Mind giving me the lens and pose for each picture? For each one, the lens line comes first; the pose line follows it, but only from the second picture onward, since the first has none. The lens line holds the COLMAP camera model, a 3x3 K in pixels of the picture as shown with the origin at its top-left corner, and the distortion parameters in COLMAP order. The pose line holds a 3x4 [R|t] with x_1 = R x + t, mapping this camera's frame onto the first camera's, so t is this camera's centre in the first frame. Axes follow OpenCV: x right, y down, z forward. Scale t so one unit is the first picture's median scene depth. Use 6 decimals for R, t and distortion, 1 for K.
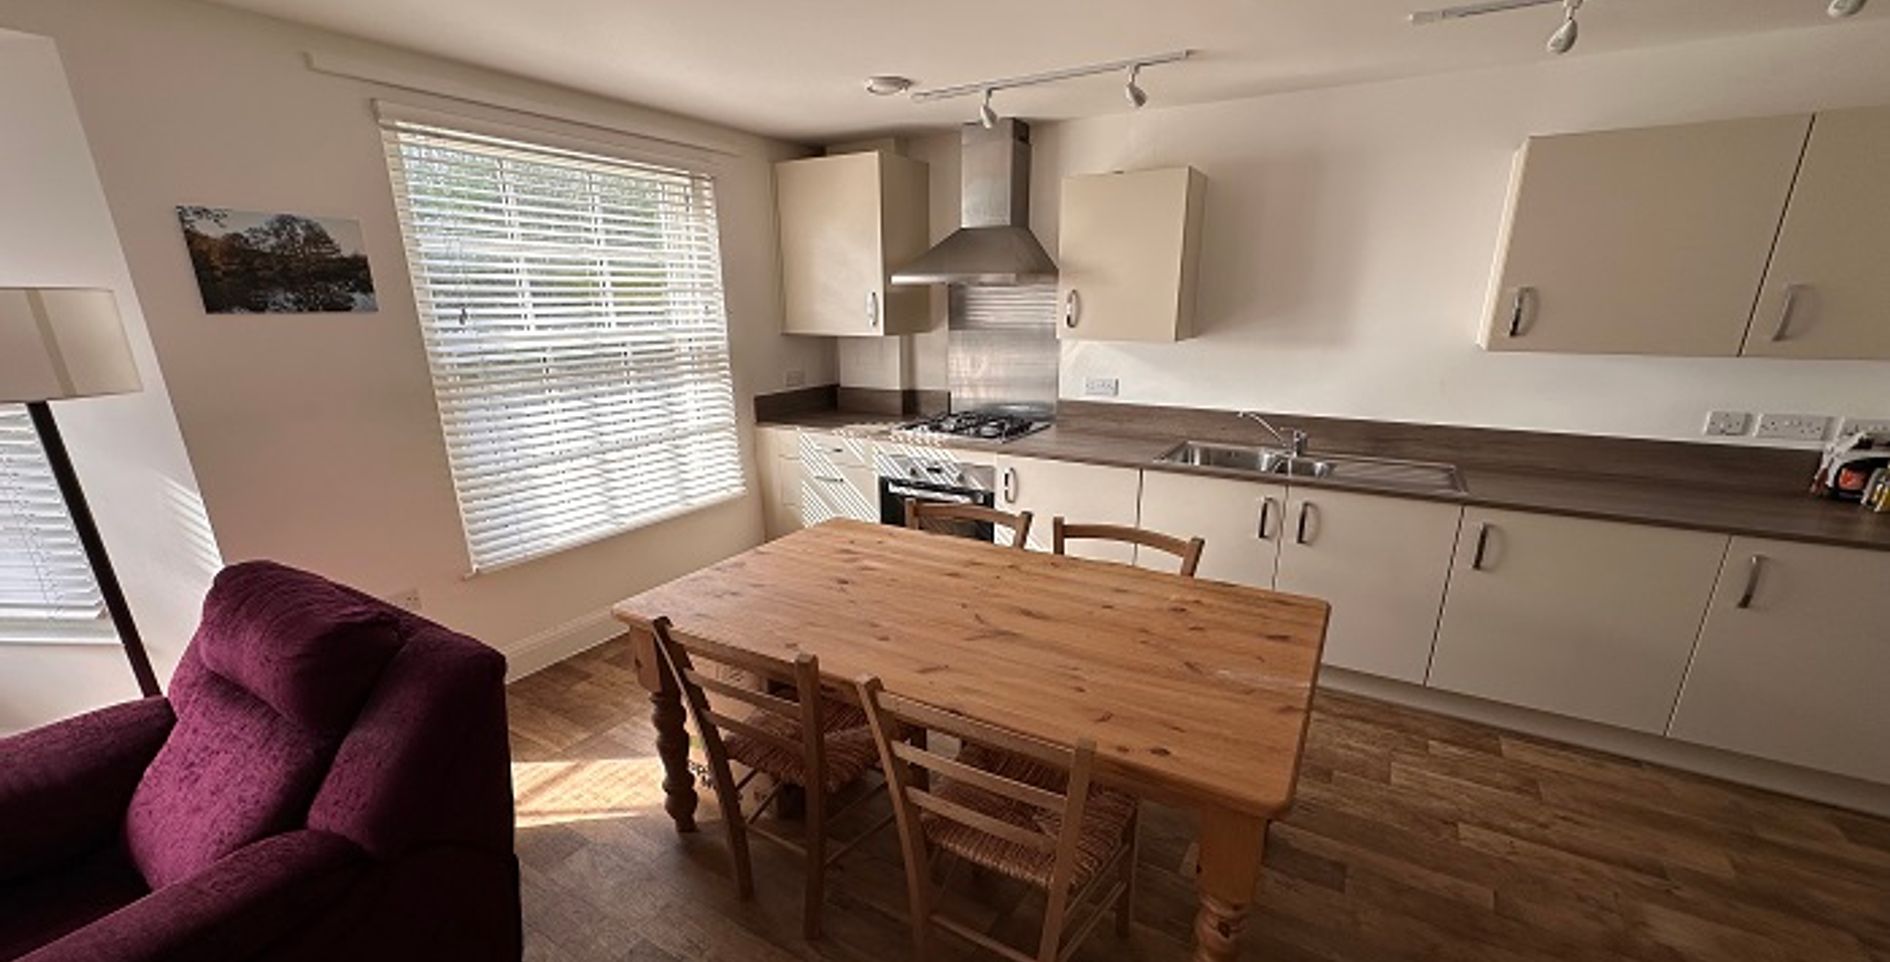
lens RADIAL K [[752.2, 0, 948.0], [0, 752.2, 548.1], [0, 0, 1]] dist [0.001689, 0.000287]
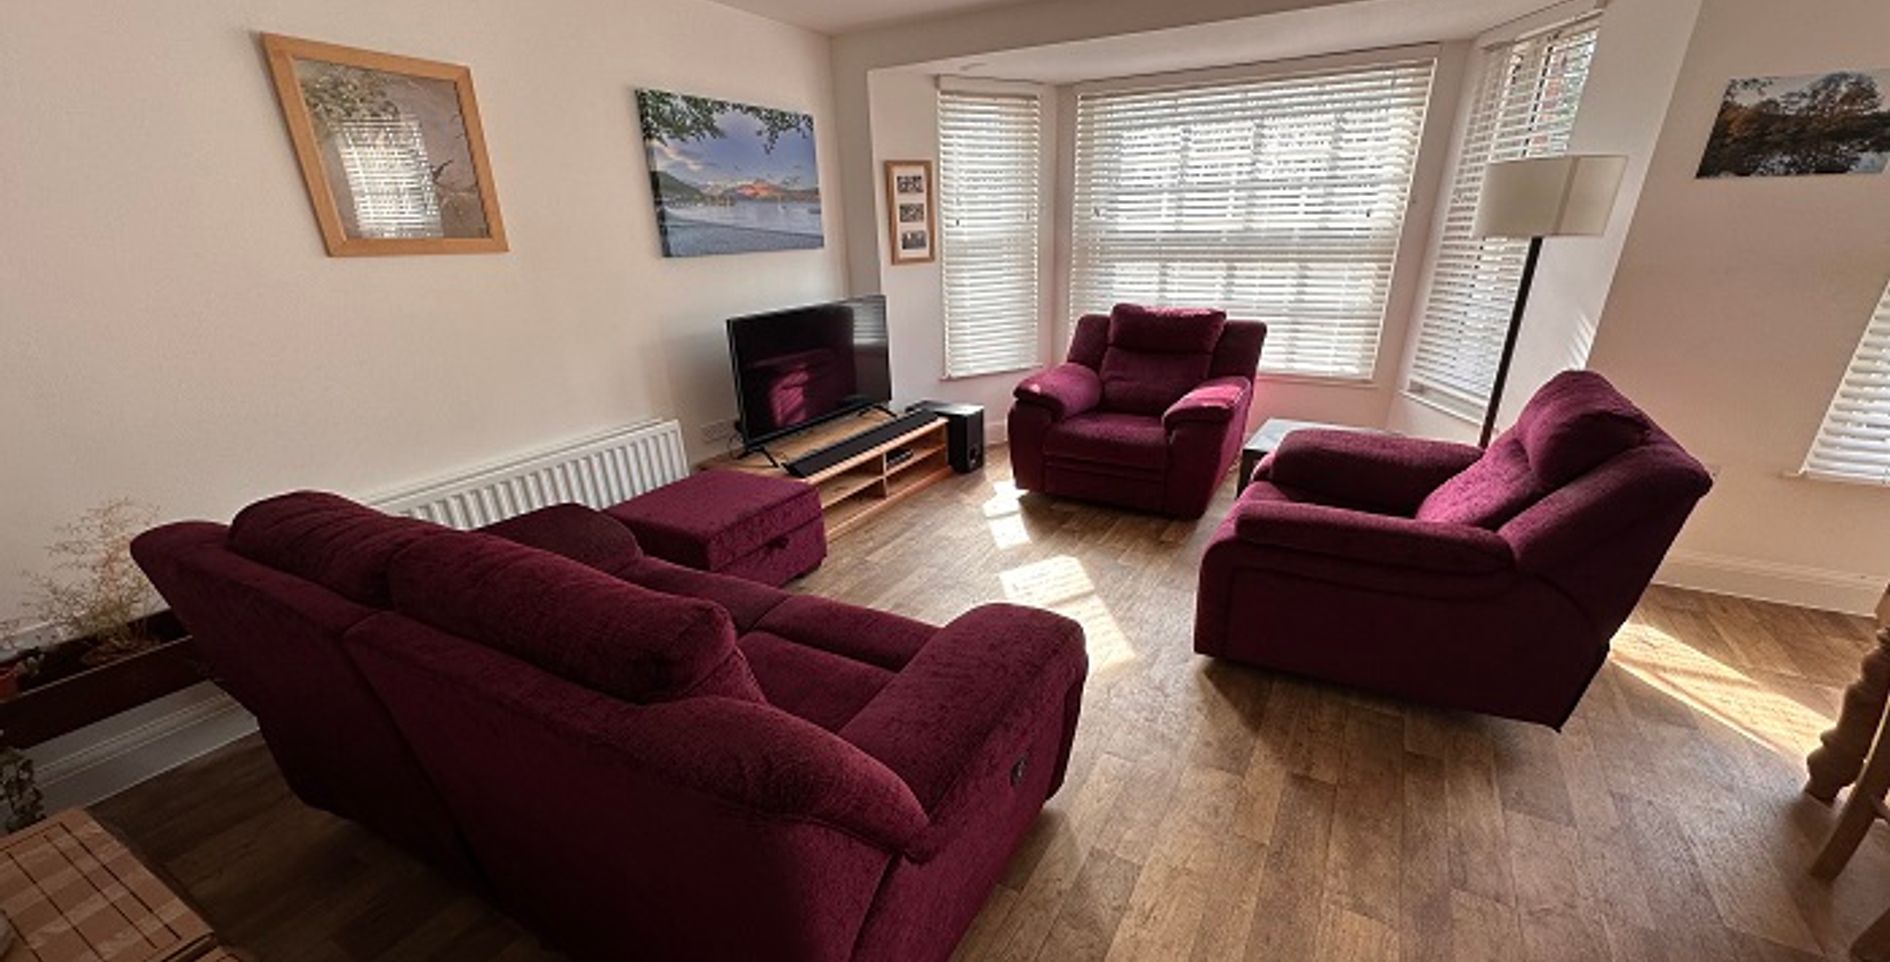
lens RADIAL K [[752.2, 0, 948.0], [0, 752.2, 548.1], [0, 0, 1]] dist [0.001689, 0.000287]
pose [[0.035578, 0.408675, -0.911986, 0.285792], [-0.294522, 0.876322, 0.381203, 0.090658], [0.954982, 0.255038, 0.151541, -0.149078]]
